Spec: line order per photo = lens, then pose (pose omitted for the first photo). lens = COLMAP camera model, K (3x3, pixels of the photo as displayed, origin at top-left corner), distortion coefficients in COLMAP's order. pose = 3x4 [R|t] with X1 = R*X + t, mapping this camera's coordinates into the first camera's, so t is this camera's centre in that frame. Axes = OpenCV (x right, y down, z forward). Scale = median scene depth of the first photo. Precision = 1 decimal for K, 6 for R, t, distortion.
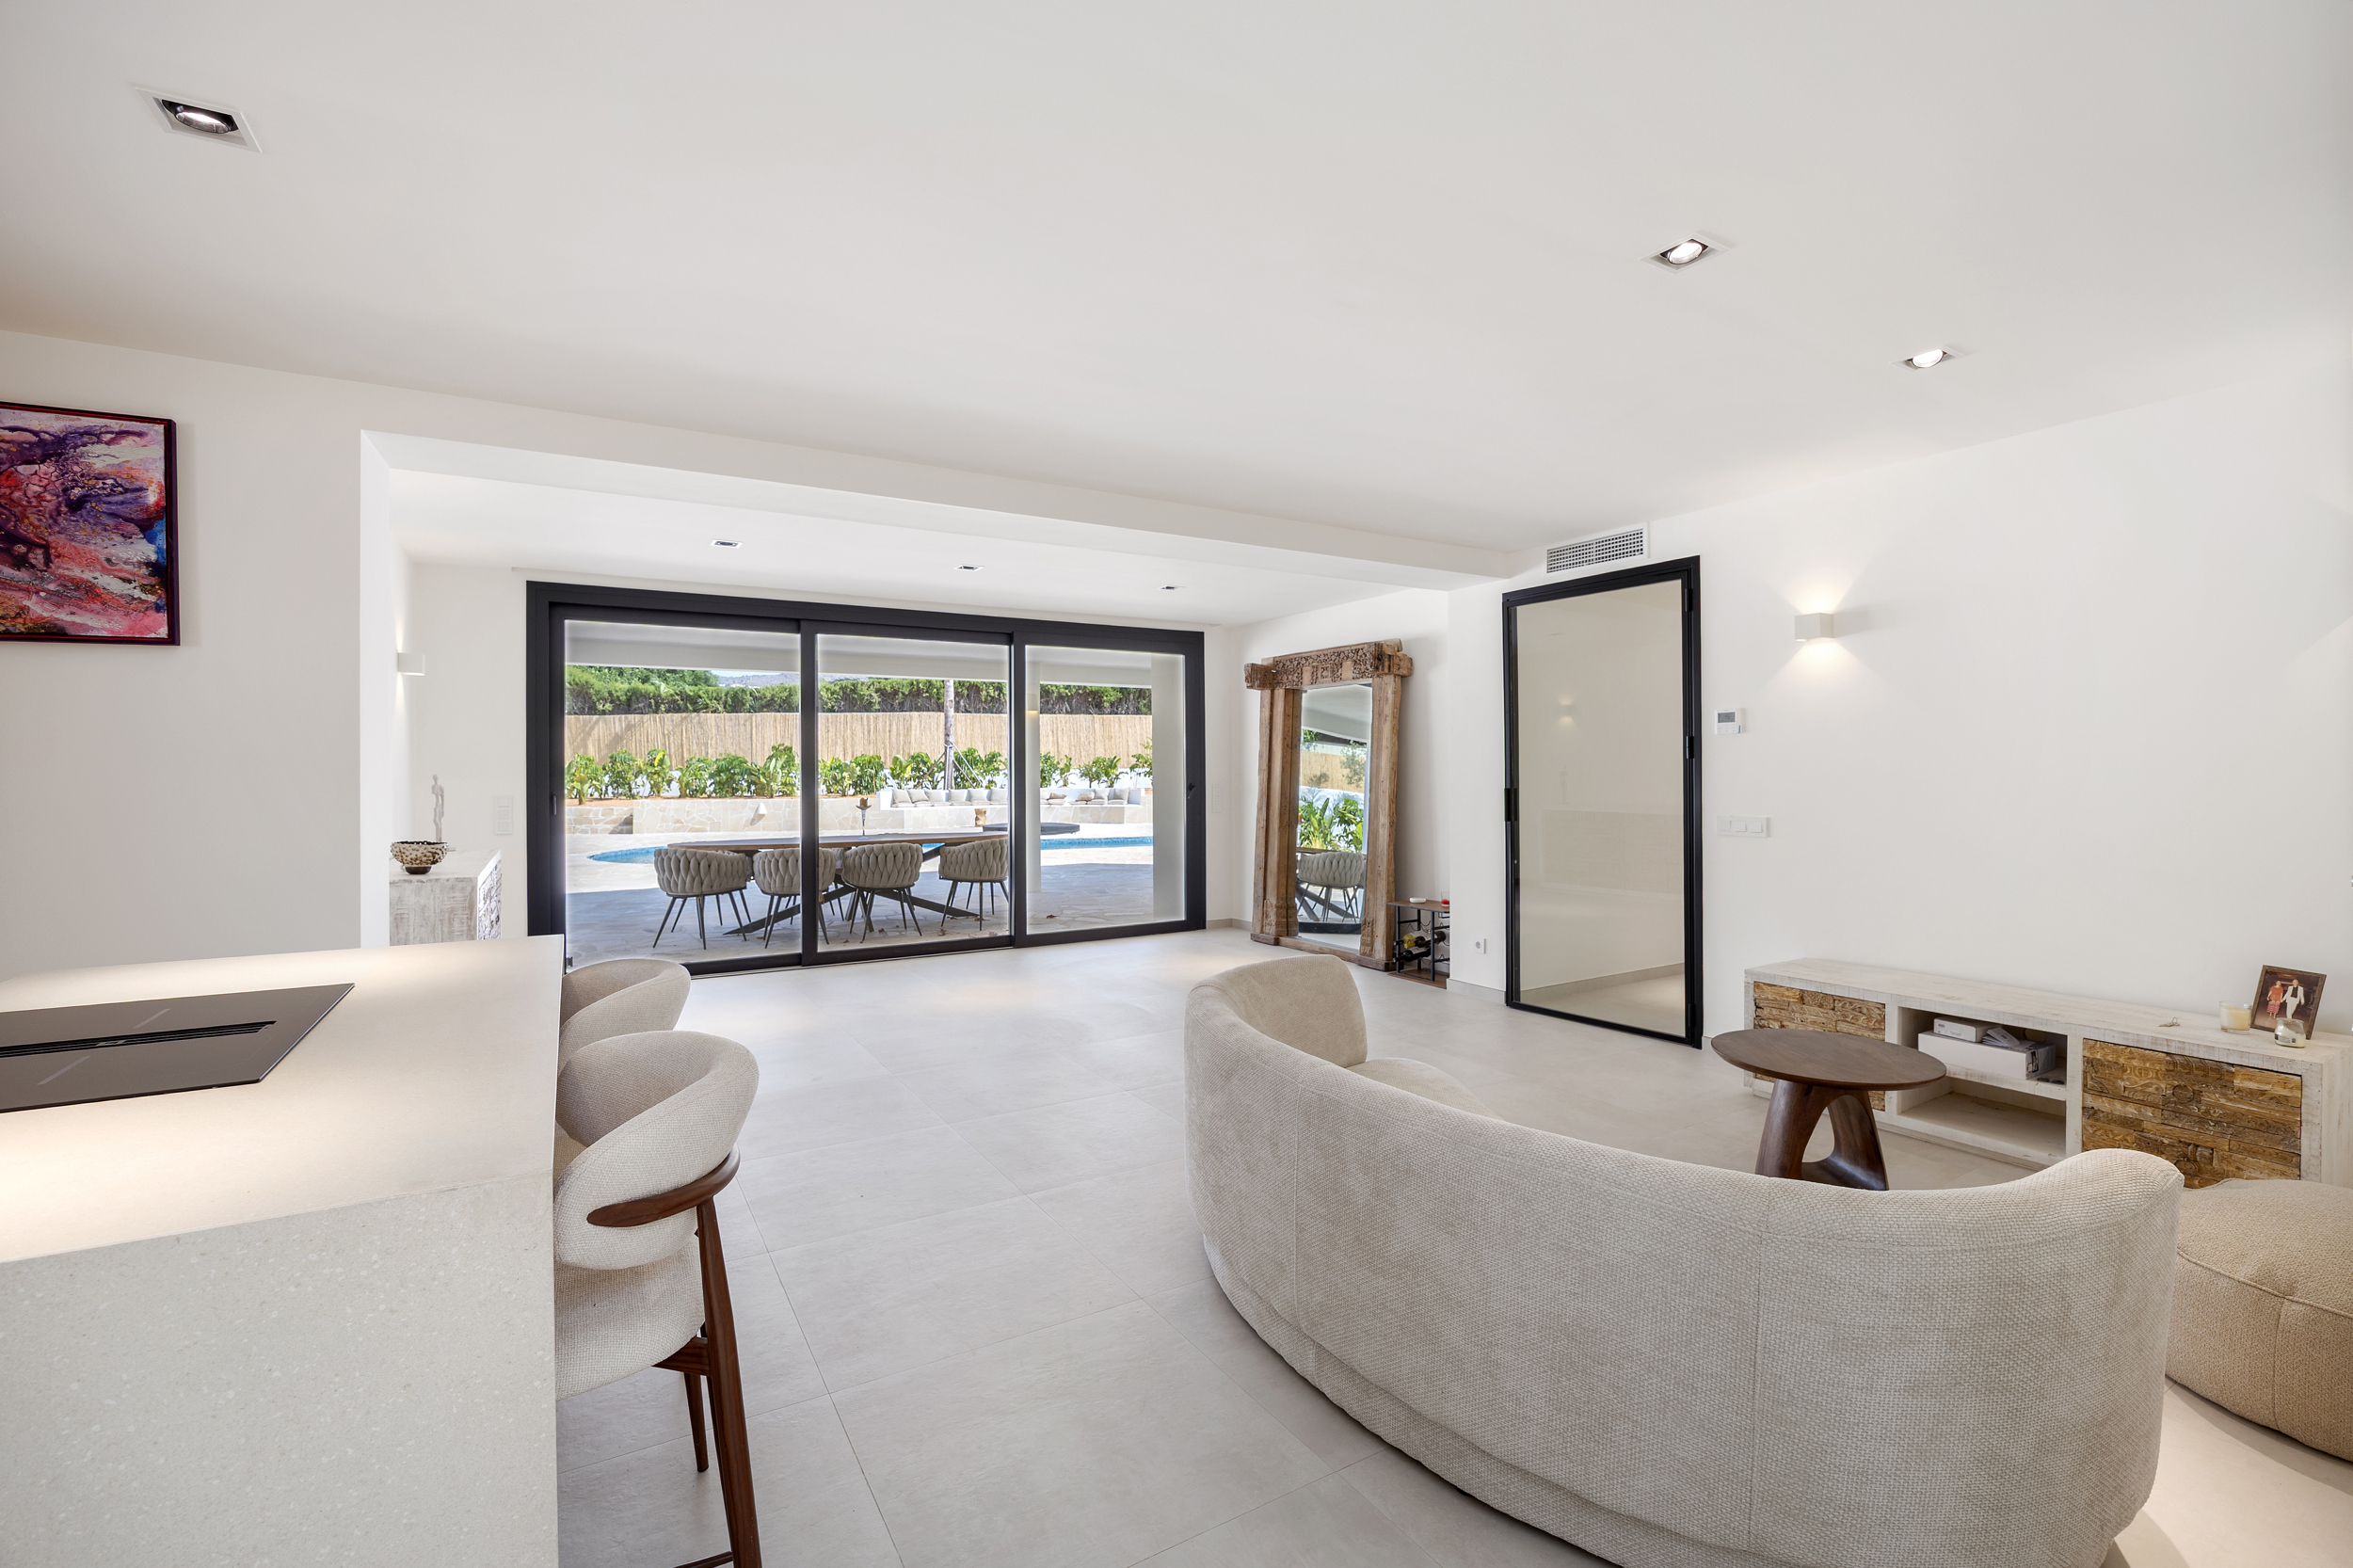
lens RADIAL K [[1030.3, 0, 1176.5], [0, 1030.3, 784.0], [0, 0, 1]] dist [0.000352, -0.000001]
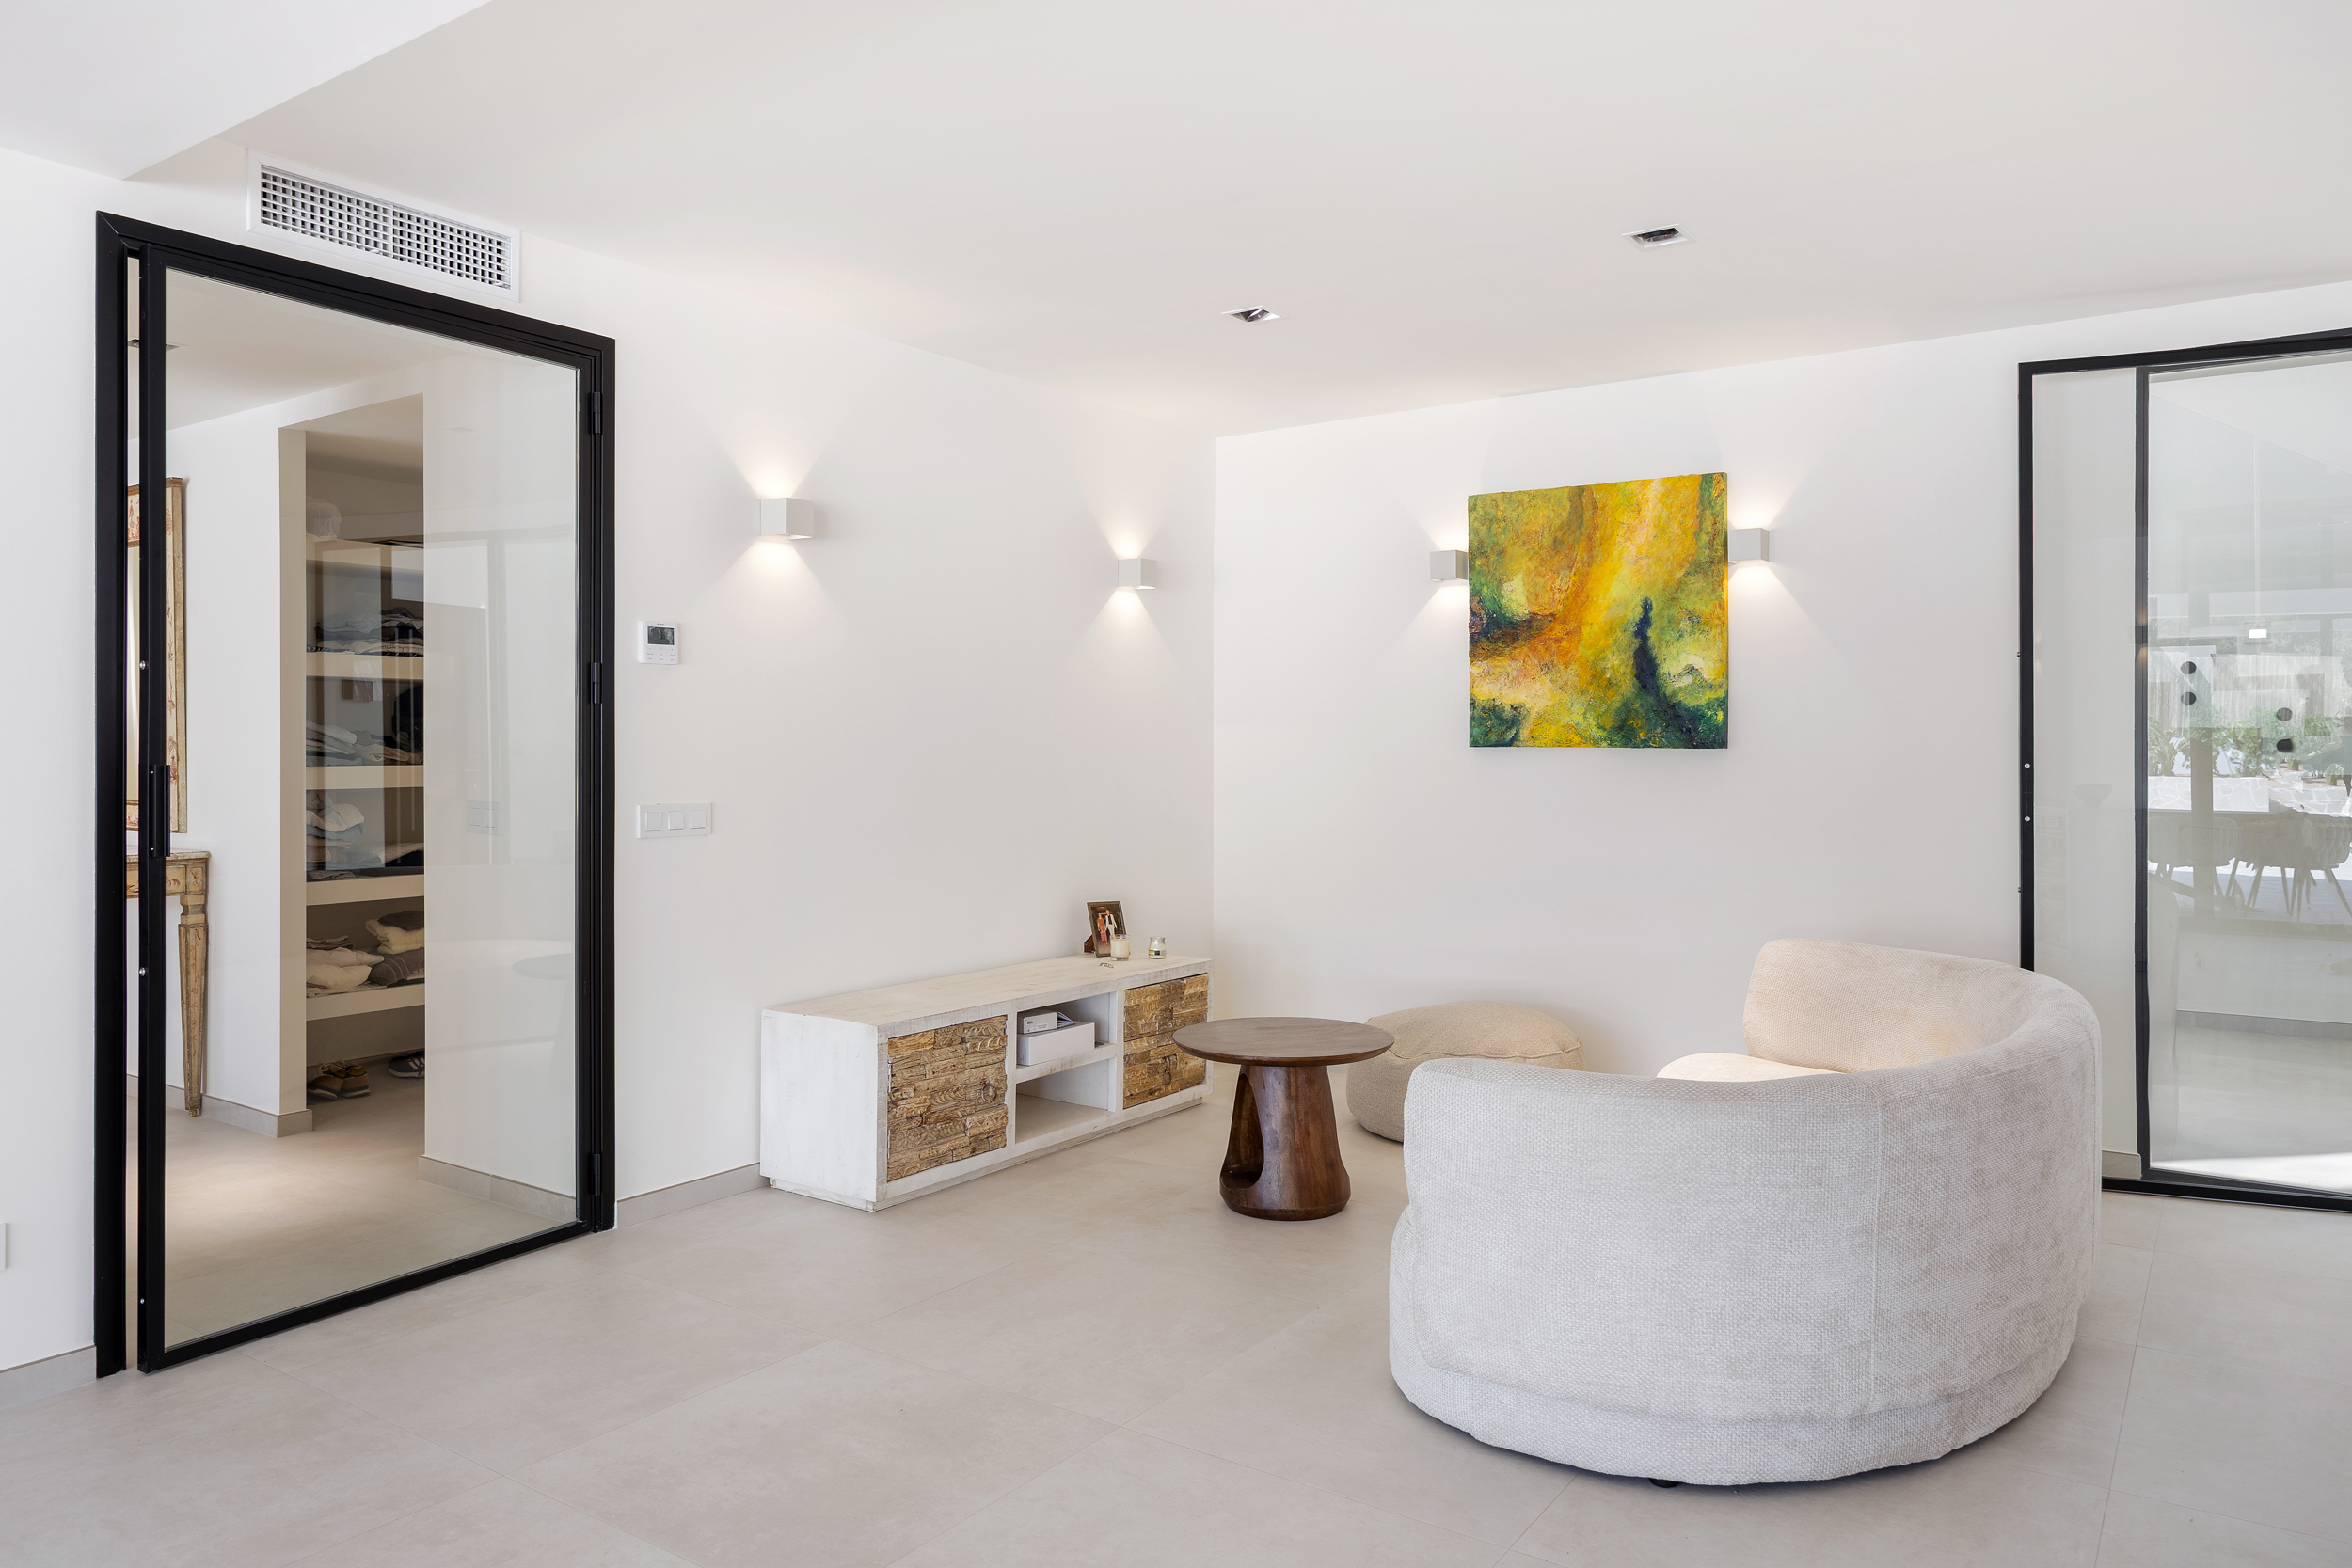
lens RADIAL K [[1586.8, 0, 1176.0], [0, 1586.8, 784.0], [0, 0, 1]] dist [0.000810, 0.000511]
pose [[-0.415506, -0.010160, 0.909534, -0.451508], [0.016344, 0.999693, 0.018633, 0.007936], [-0.909444, 0.022608, -0.415212, 1.228569]]
